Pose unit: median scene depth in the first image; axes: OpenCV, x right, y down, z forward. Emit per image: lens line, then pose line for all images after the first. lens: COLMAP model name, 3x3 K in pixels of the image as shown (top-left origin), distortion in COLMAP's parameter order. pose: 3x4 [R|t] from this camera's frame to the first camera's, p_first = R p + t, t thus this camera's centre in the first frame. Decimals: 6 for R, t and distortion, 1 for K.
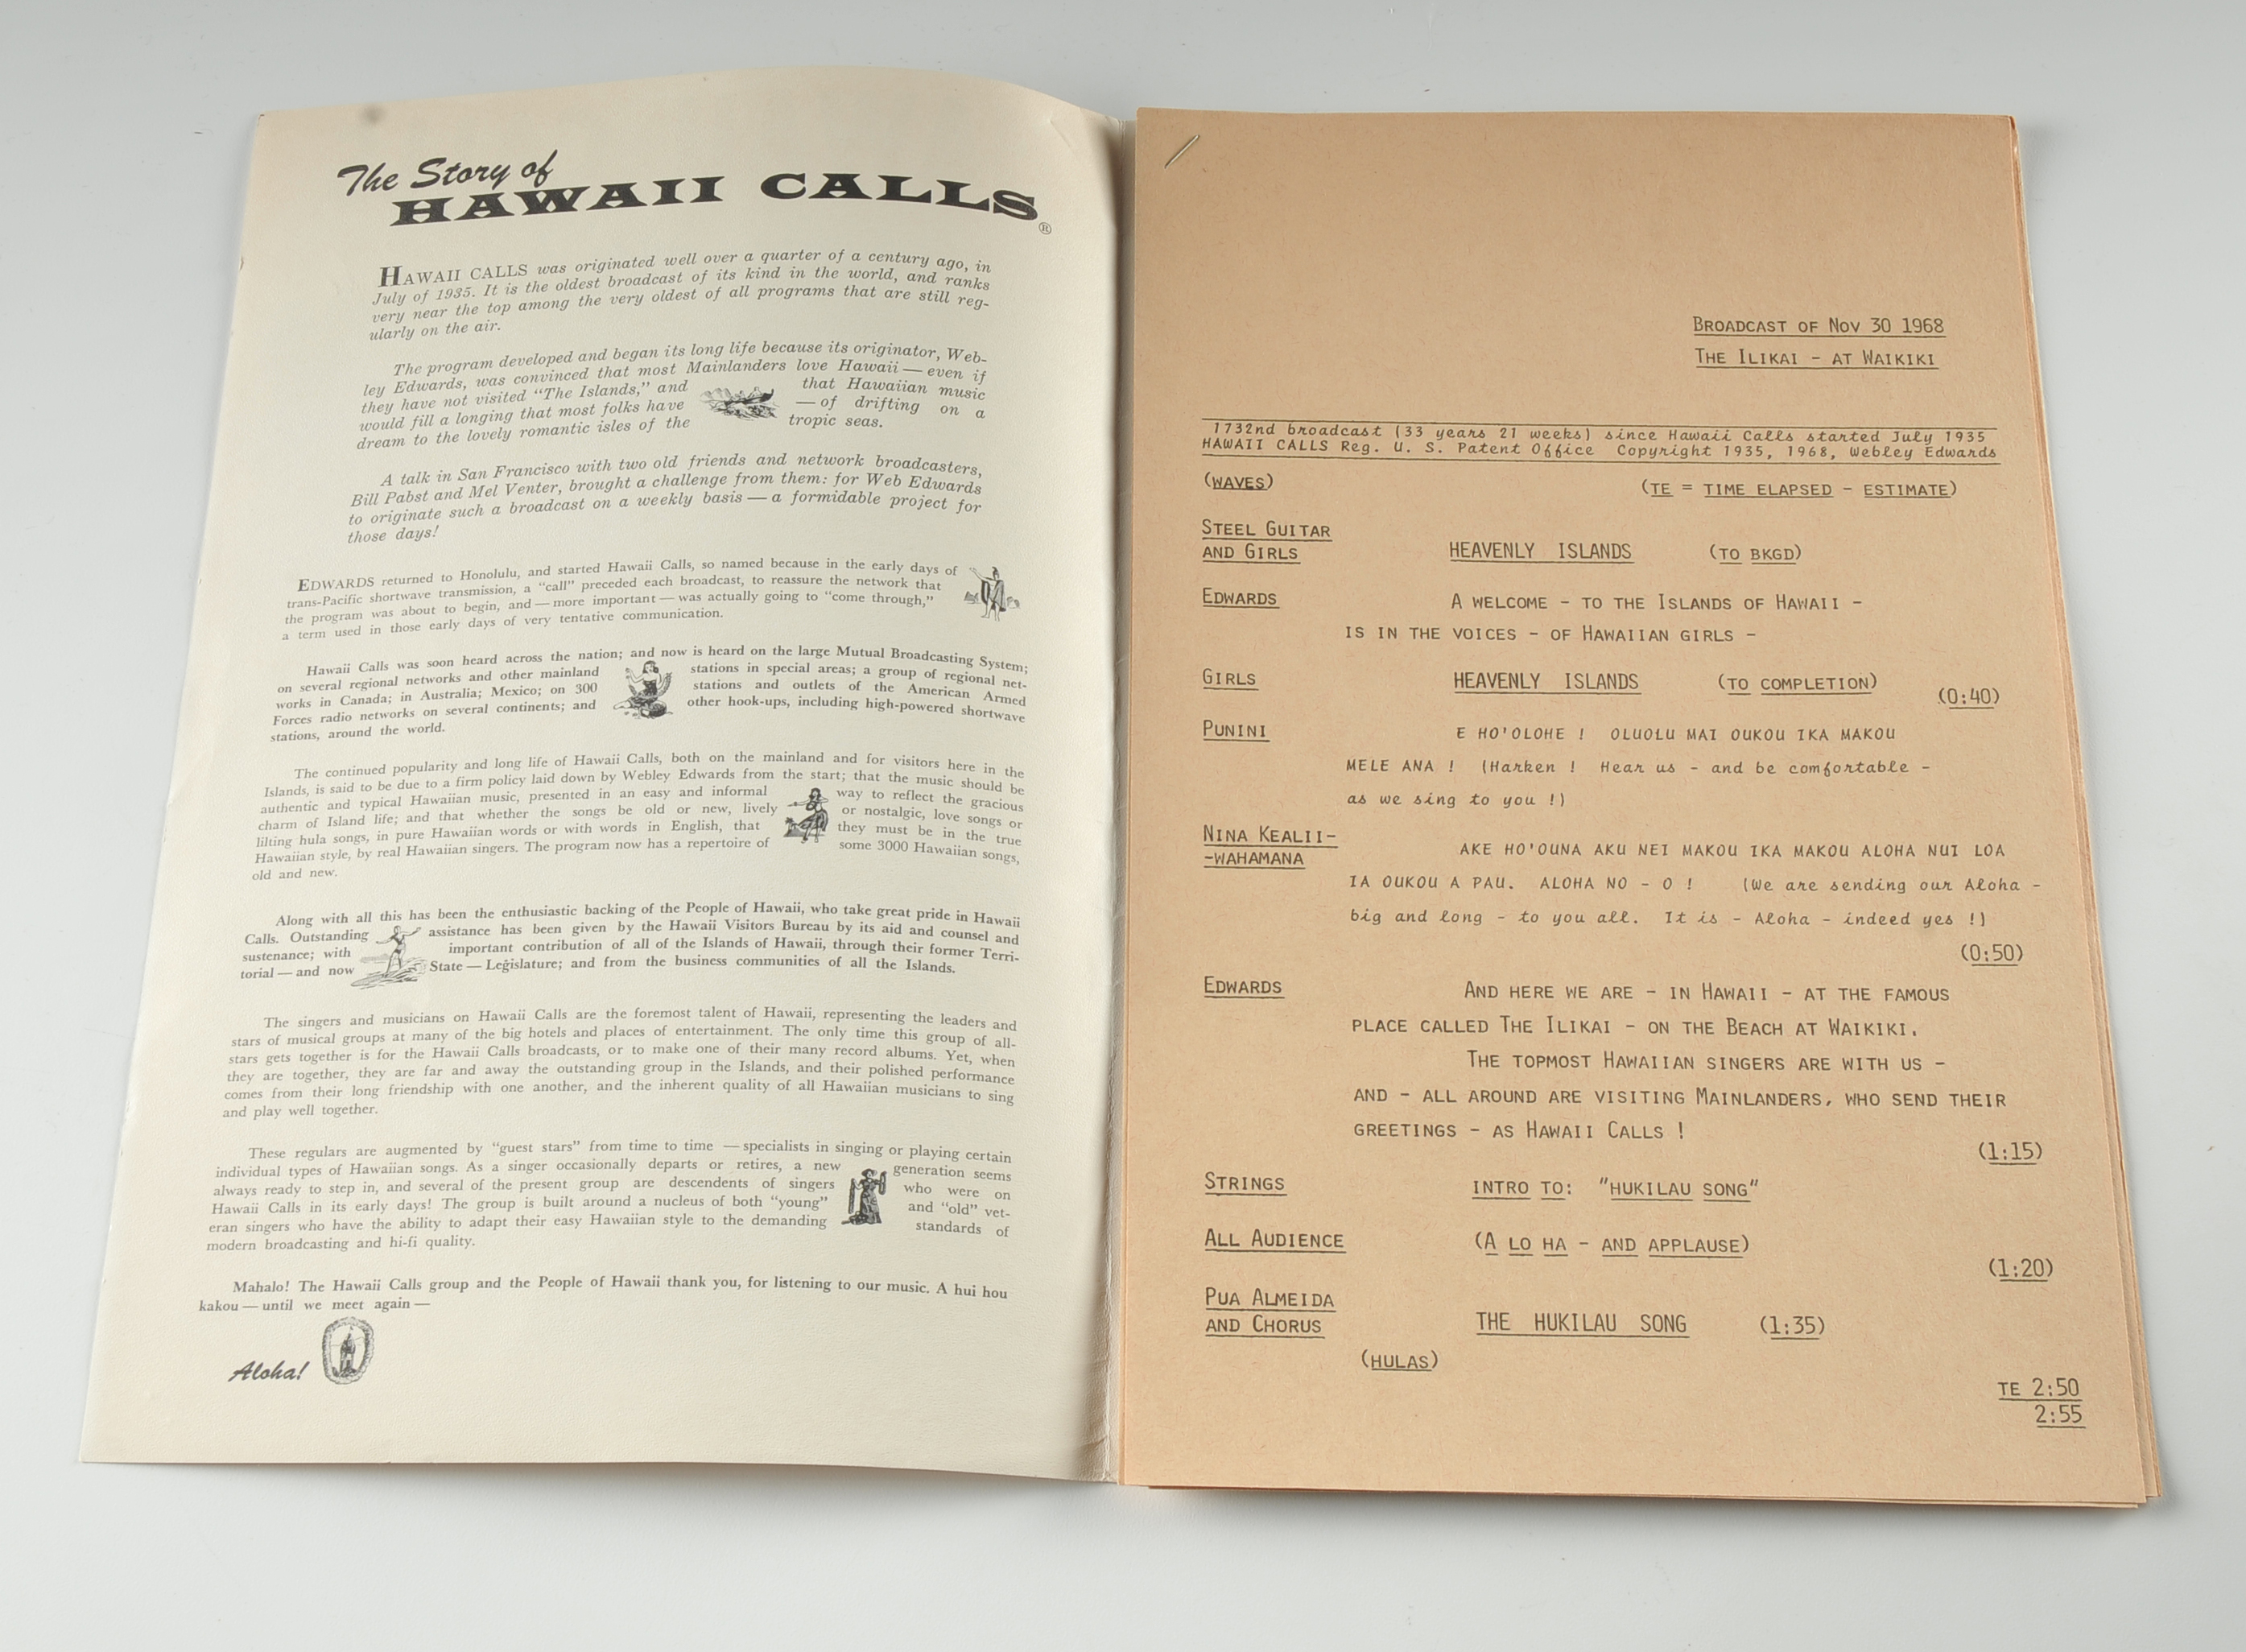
lens RADIAL K [[4645.5, 0, 1121.6], [0, 4645.5, 828.9], [0, 0, 1]] dist [-0.204782, 0.000000]
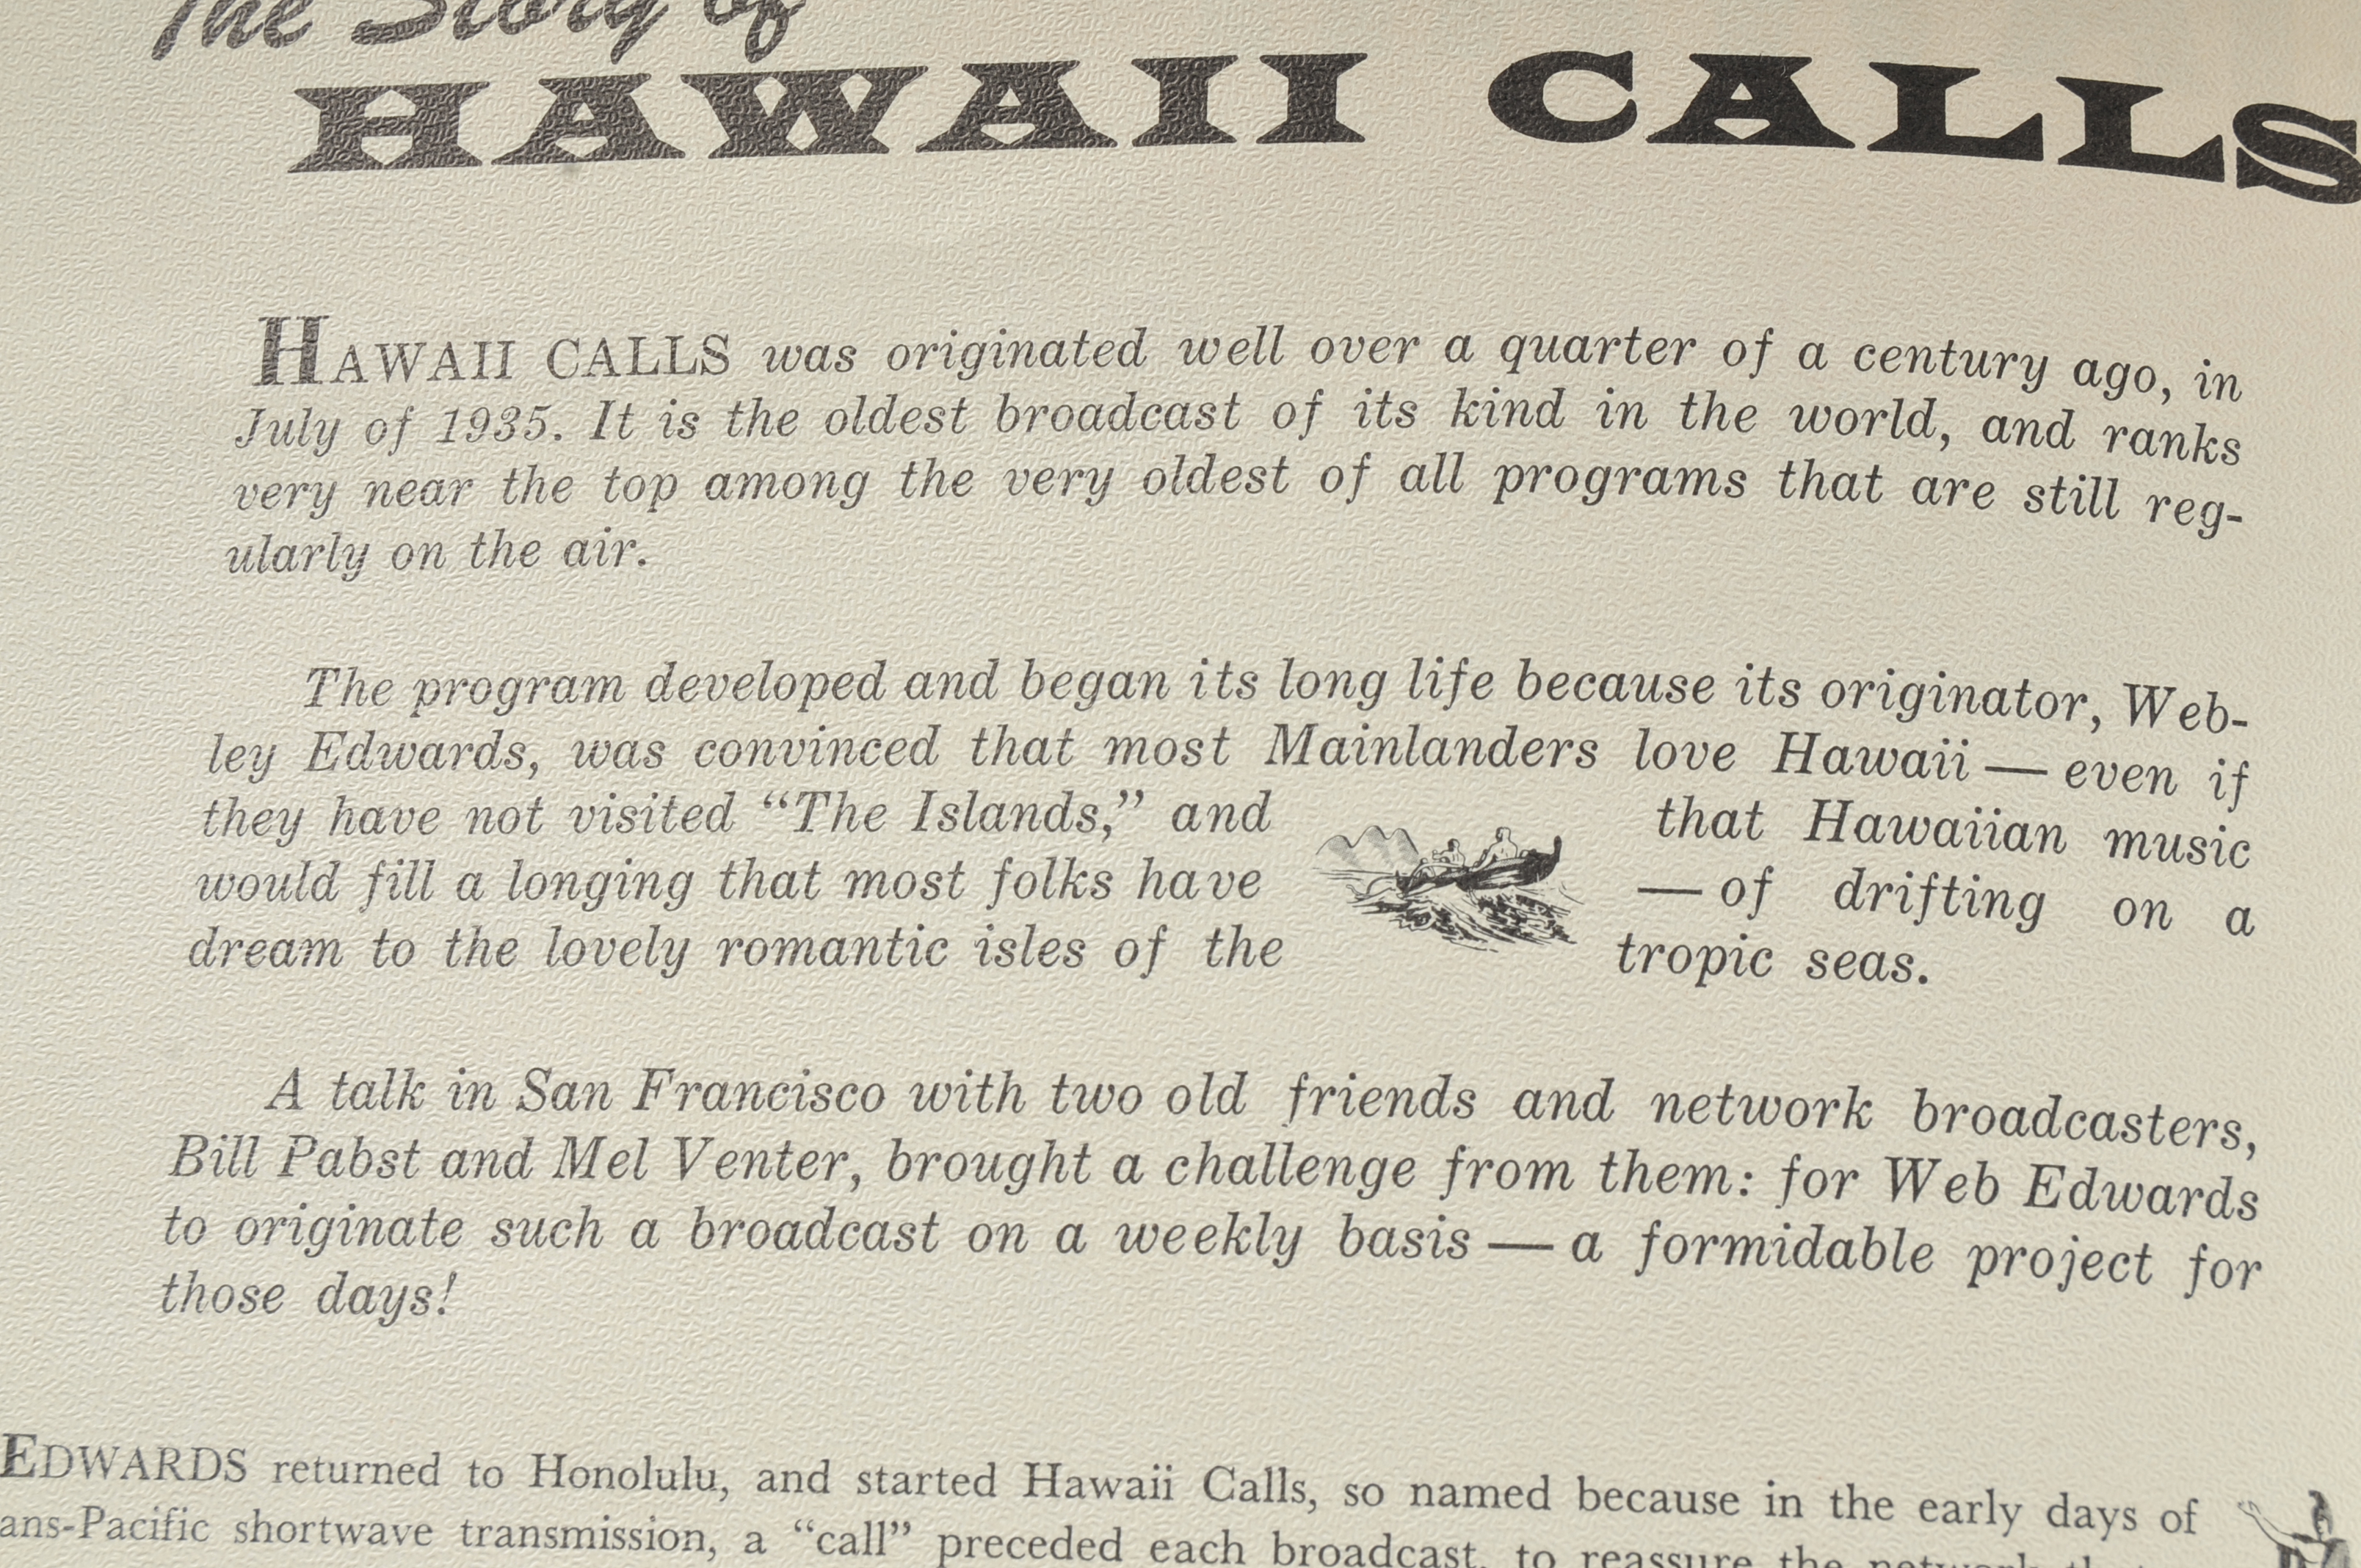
lens RADIAL K [[6024.8, 0, 1188.6], [0, 6024.8, 780.3], [0, 0, 1]] dist [-0.086508, 0.000000]
pose [[0.999523, 0.010796, -0.028918, -0.087320], [-0.006729, 0.990520, 0.137205, -0.151026], [0.030126, -0.136945, 0.990120, 0.605693]]
